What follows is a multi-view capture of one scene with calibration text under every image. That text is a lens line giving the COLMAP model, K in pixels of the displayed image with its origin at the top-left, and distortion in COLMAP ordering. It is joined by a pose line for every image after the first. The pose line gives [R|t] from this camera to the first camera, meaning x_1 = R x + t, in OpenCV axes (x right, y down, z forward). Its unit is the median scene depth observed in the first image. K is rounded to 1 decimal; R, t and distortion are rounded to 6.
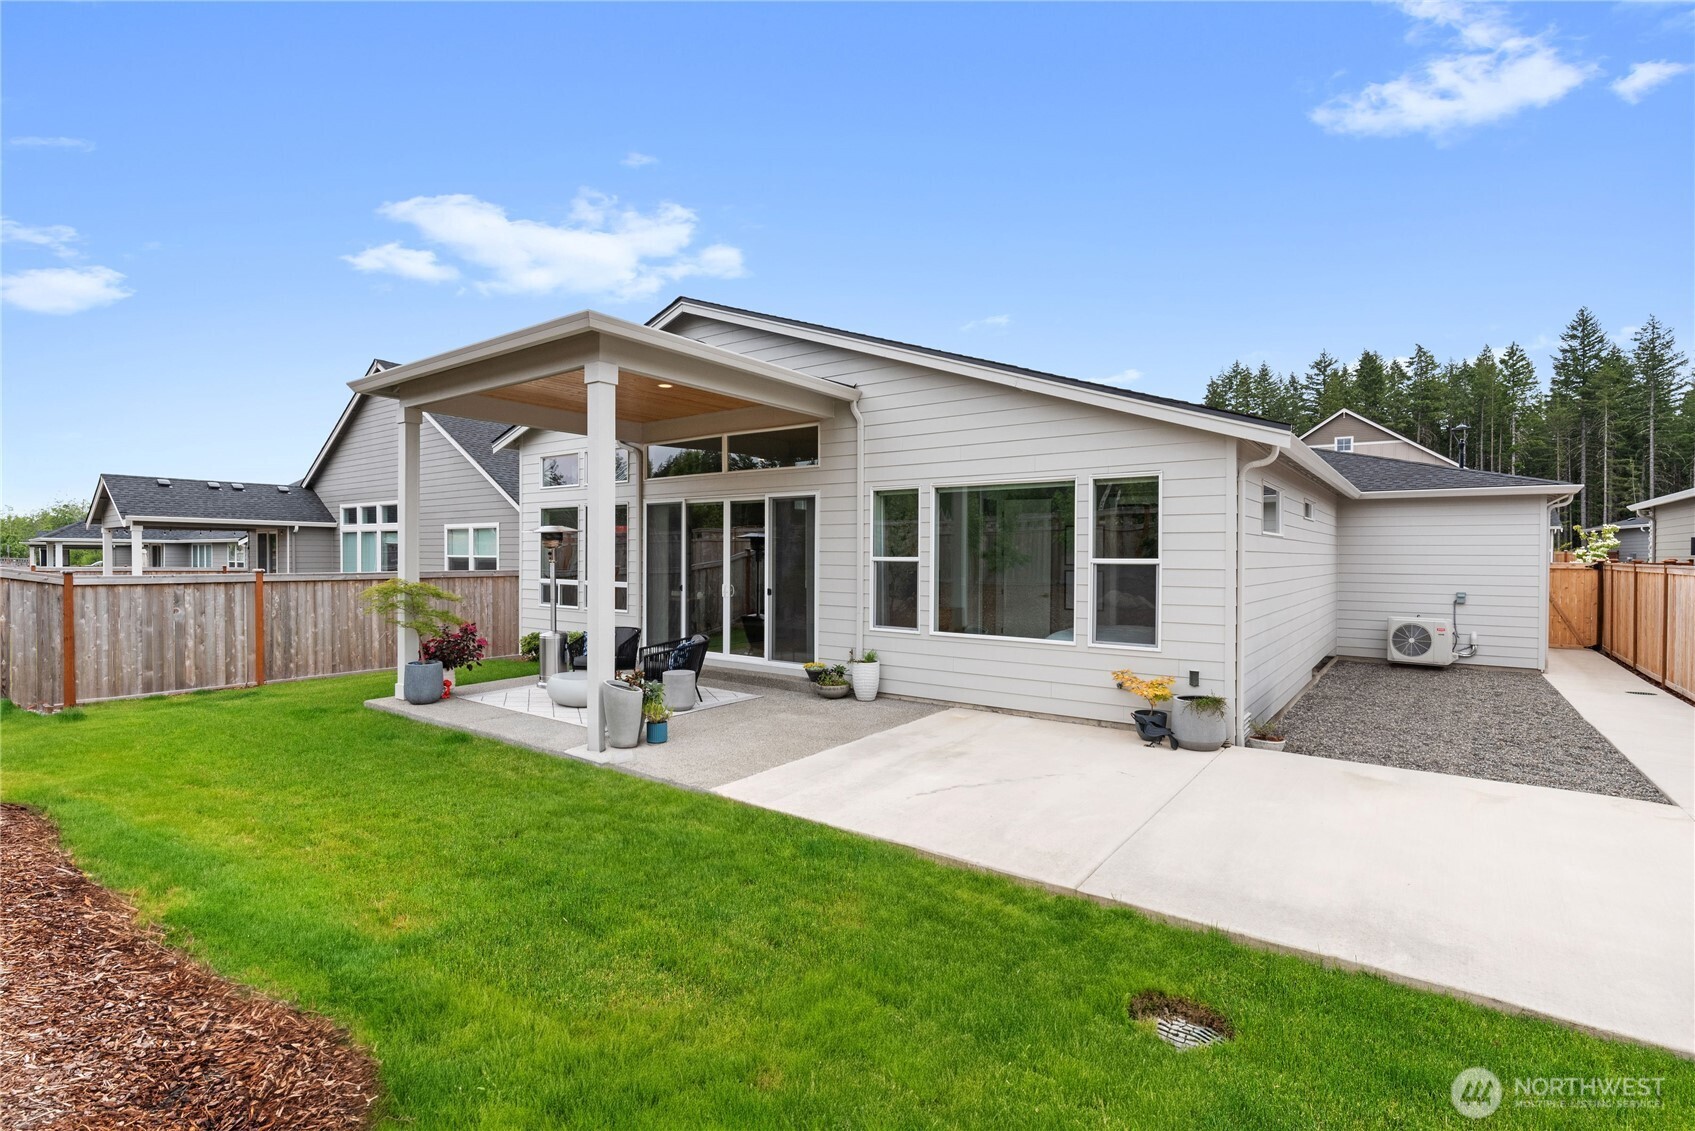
lens RADIAL K [[777.1, 0, 847.5], [0, 777.1, 565.5], [0, 0, 1]] dist [0.002399, 0.000355]
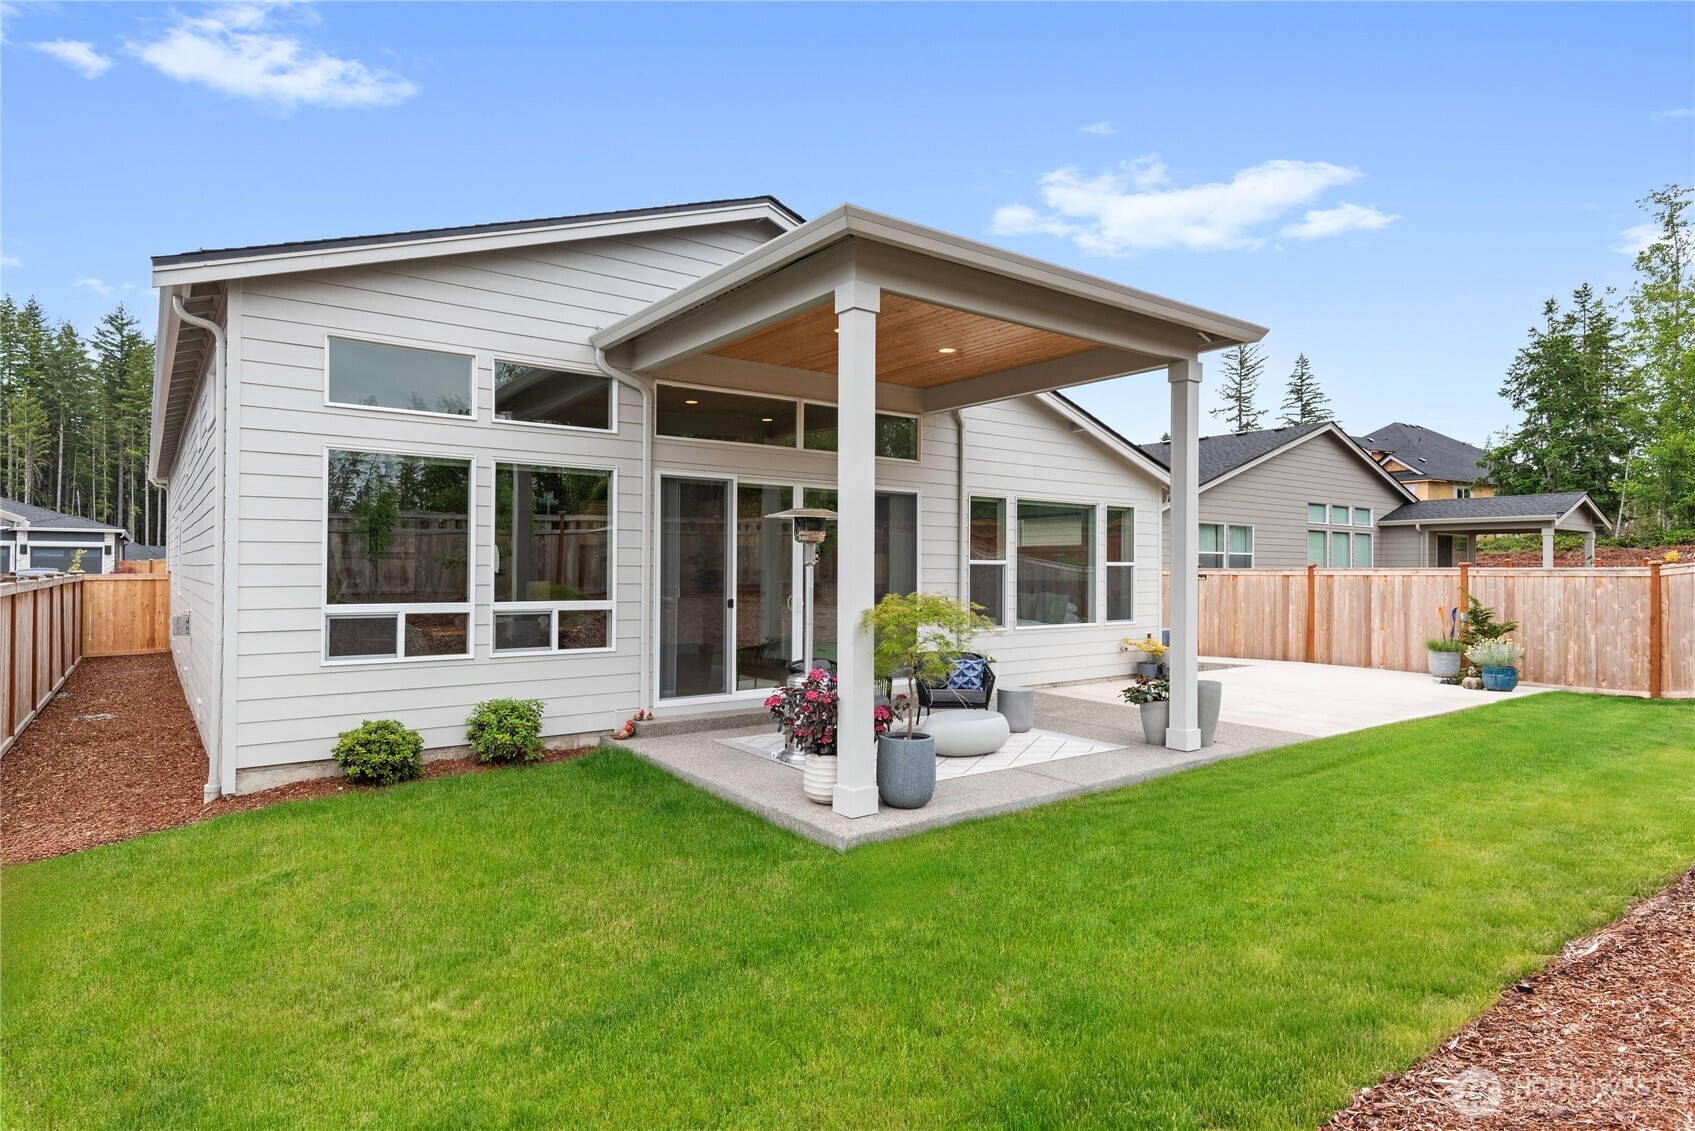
lens RADIAL K [[938.0, 0, 847.5], [0, 938.0, 565.5], [0, 0, 1]] dist [0.000605, 0.000447]
pose [[0.275367, 0.002106, 0.961337, -1.149756], [0.015350, 0.999860, -0.006588, 0.001097], [-0.961217, 0.016571, 0.275296, 0.784462]]
